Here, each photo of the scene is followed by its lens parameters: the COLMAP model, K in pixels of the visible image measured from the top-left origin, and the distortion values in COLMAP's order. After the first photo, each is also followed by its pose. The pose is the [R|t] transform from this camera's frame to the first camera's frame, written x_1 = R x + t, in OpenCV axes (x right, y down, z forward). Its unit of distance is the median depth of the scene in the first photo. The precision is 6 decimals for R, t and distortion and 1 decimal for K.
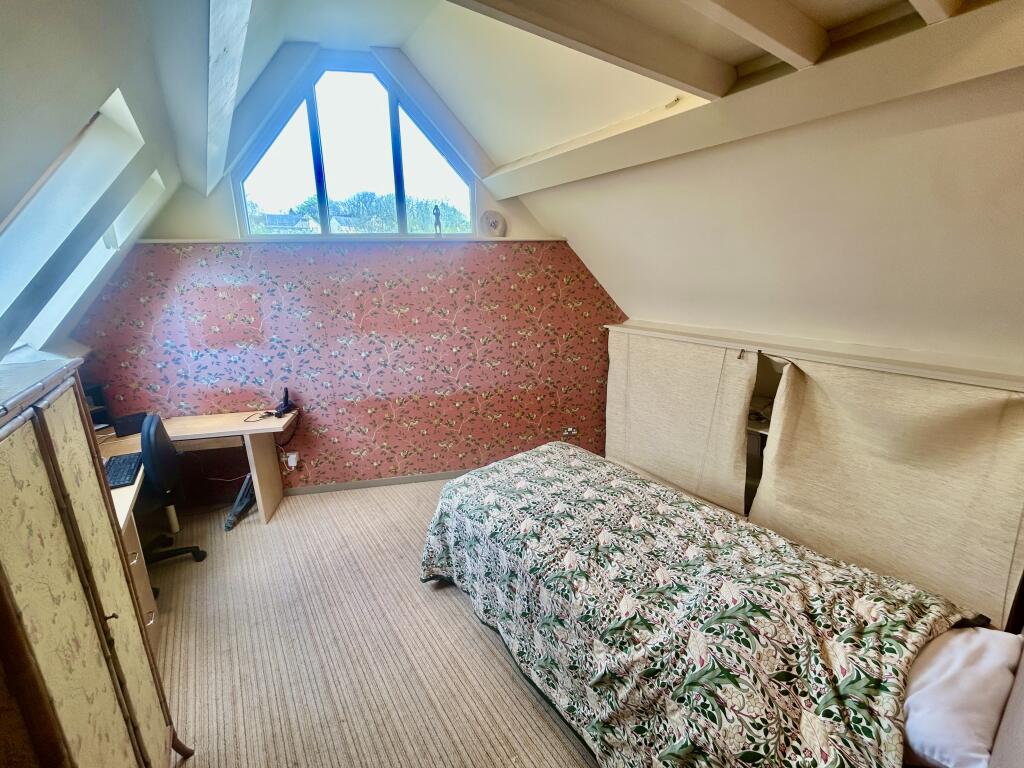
lens RADIAL K [[415.7, 0, 512.0], [0, 415.7, 384.0], [0, 0, 1]] dist [0.000662, 0.000236]
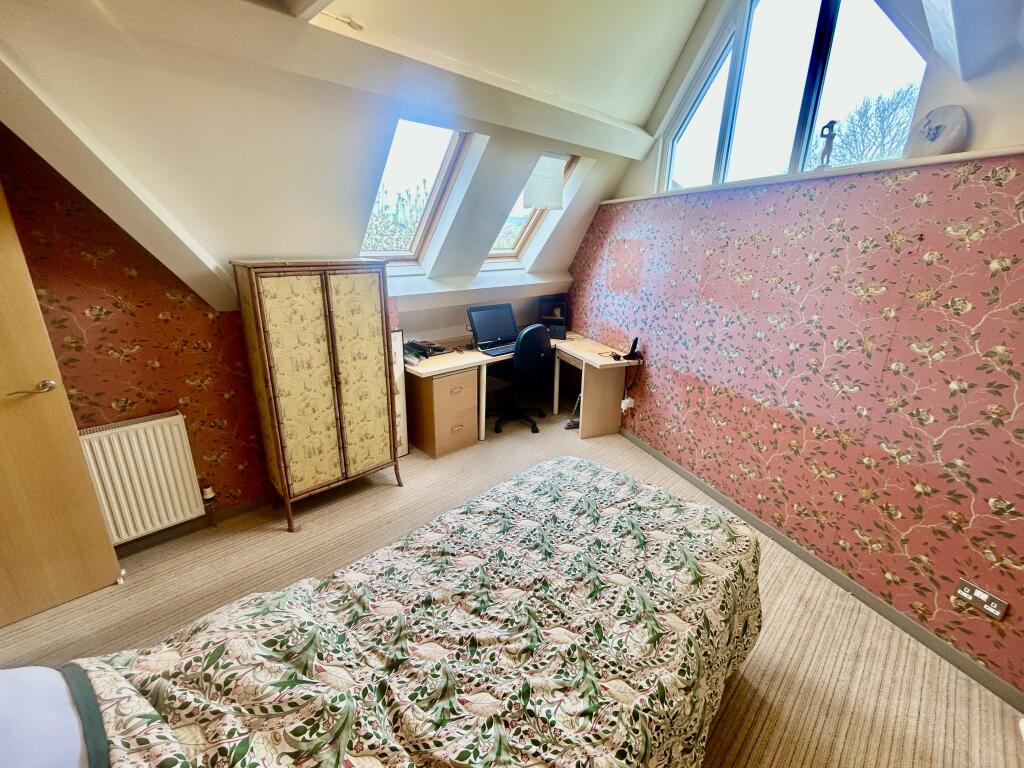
lens RADIAL K [[454.9, 0, 513.1], [0, 454.9, 387.6], [0, 0, 1]] dist [0.000936, 0.000258]
pose [[0.141122, 0.328430, -0.933926, 0.538552], [-0.261466, 0.922236, 0.284810, -0.120616], [0.954840, 0.203997, 0.216021, 0.463178]]
